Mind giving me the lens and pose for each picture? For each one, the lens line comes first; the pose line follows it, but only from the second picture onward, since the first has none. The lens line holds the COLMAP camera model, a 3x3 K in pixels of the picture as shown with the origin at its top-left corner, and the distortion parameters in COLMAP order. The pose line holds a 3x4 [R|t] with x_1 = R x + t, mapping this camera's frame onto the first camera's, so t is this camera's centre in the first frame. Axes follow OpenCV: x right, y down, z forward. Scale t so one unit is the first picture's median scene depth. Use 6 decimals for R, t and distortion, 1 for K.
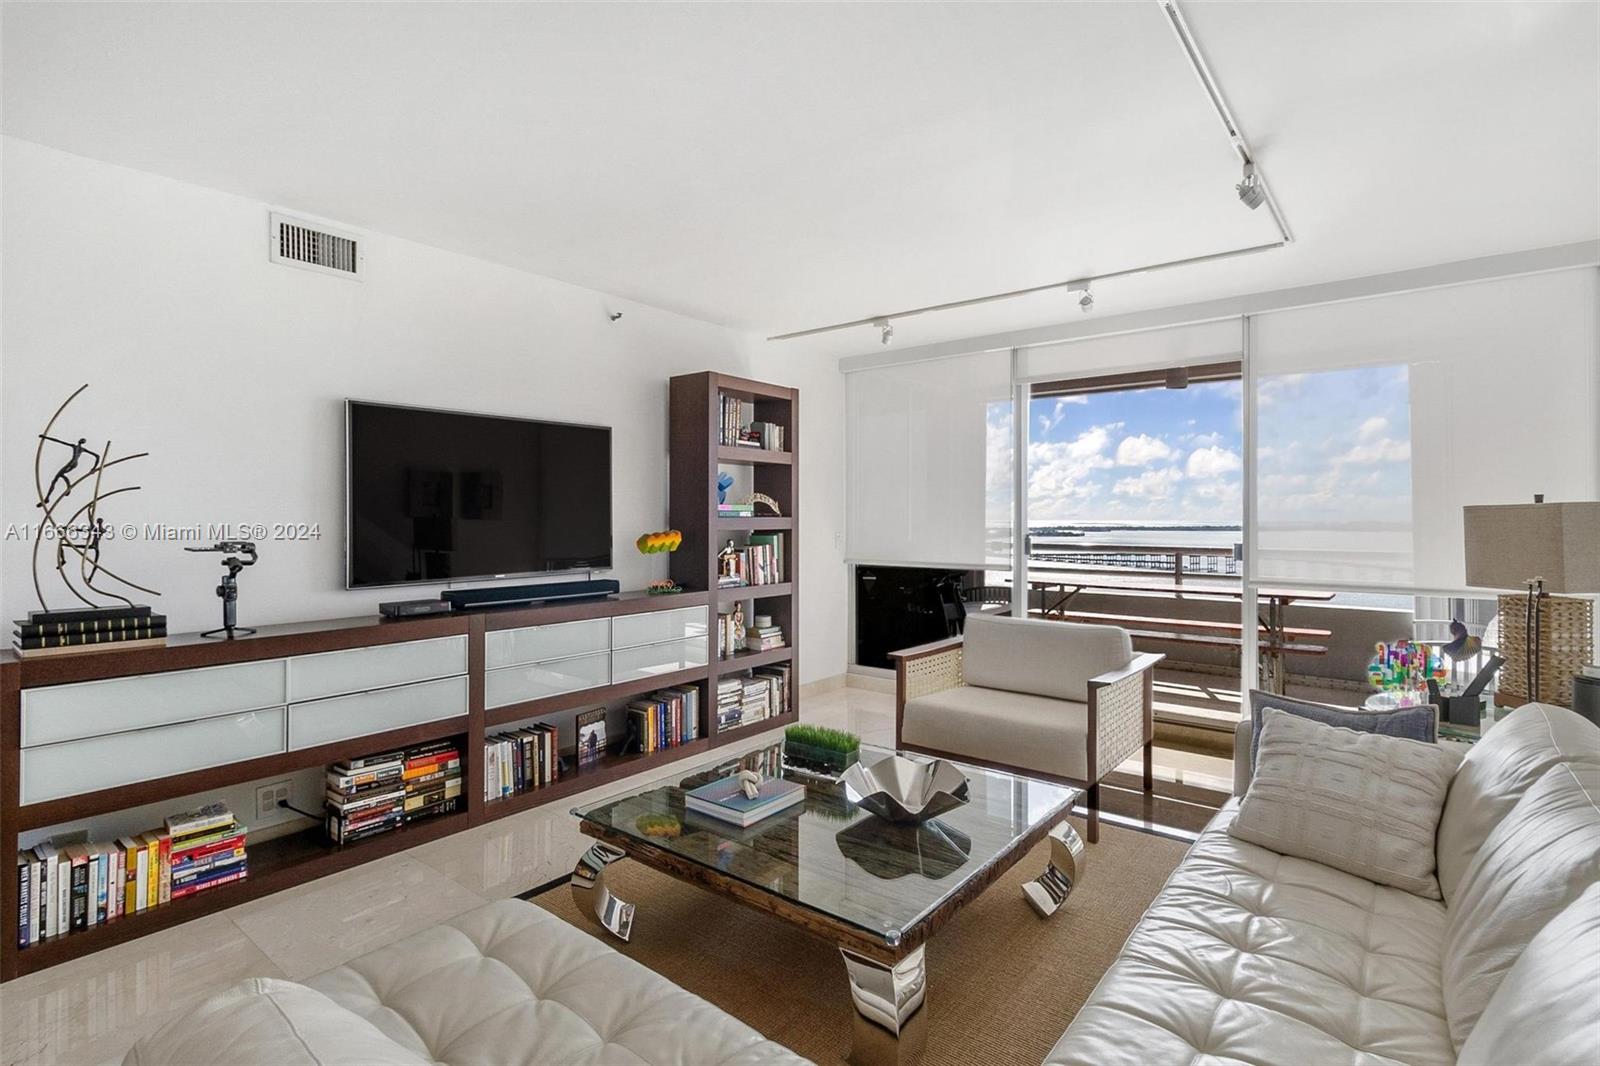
lens RADIAL K [[778.7, 0, 804.4], [0, 778.7, 516.5], [0, 0, 1]] dist [0.003562, -0.000231]
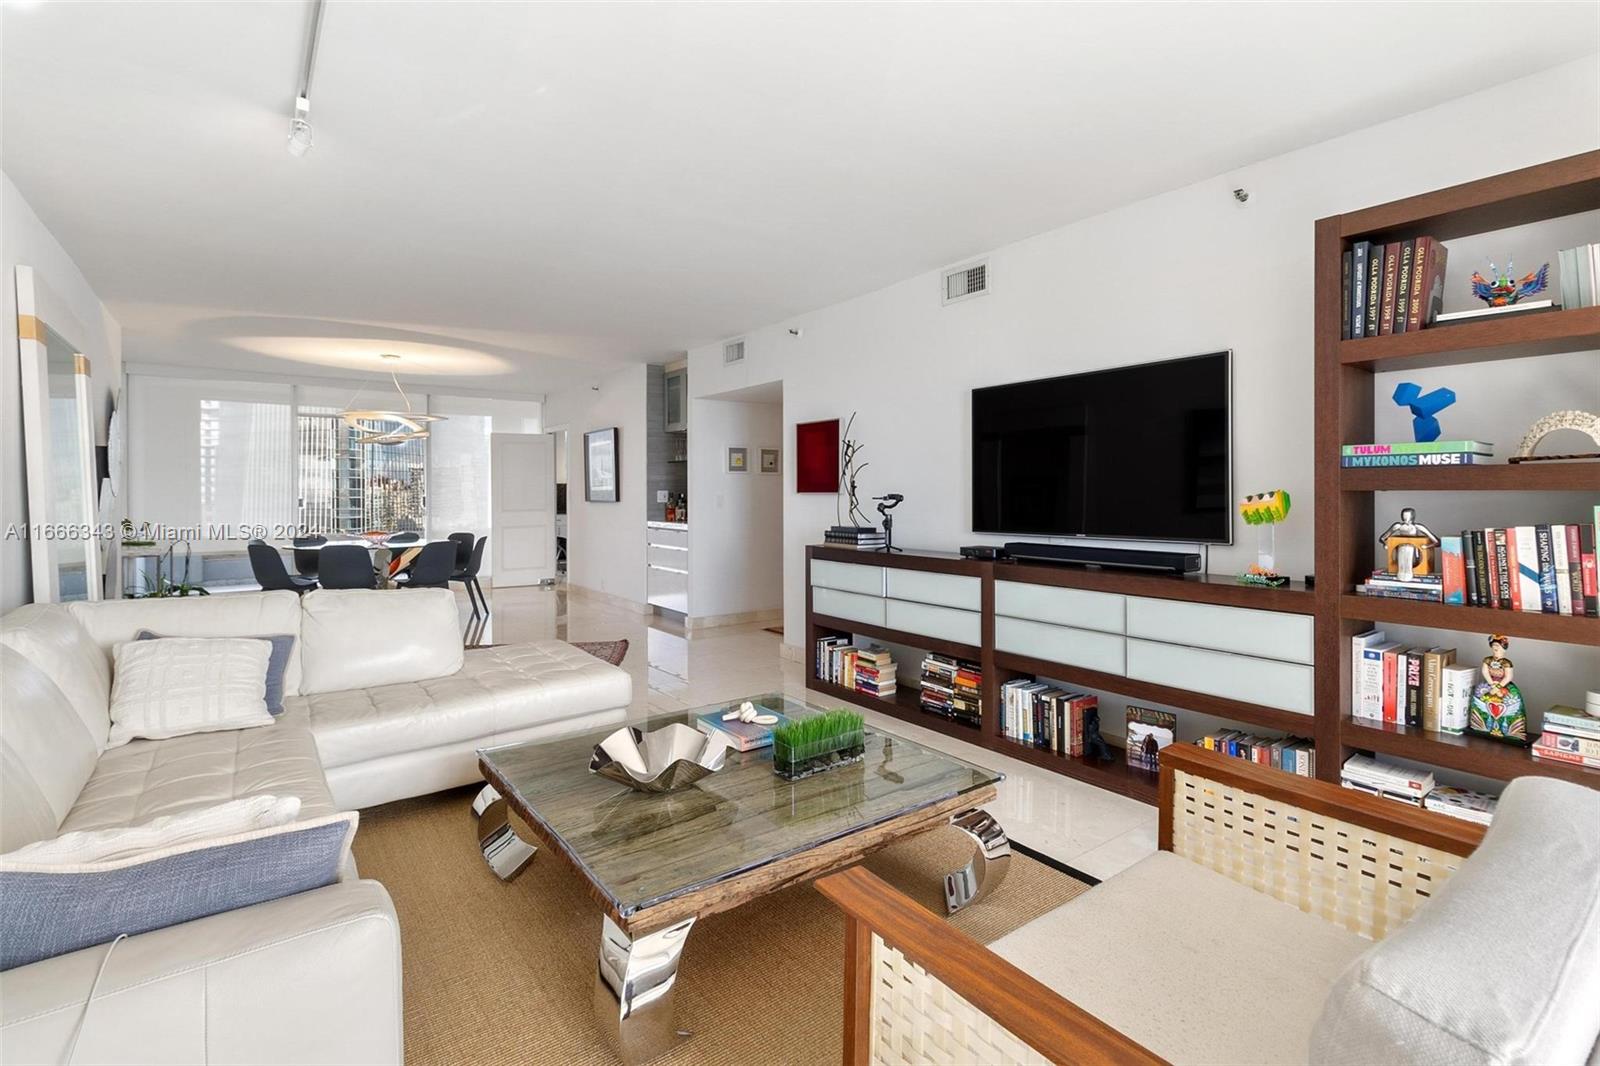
lens RADIAL K [[753.6, 0, 832.4], [0, 753.6, 509.2], [0, 0, 1]] dist [0.003679, -0.001002]
pose [[-0.231010, 0.020357, -0.972739, 0.719994], [0.001325, 0.999787, 0.020608, 0.027731], [0.972951, 0.003472, -0.230987, 1.078160]]
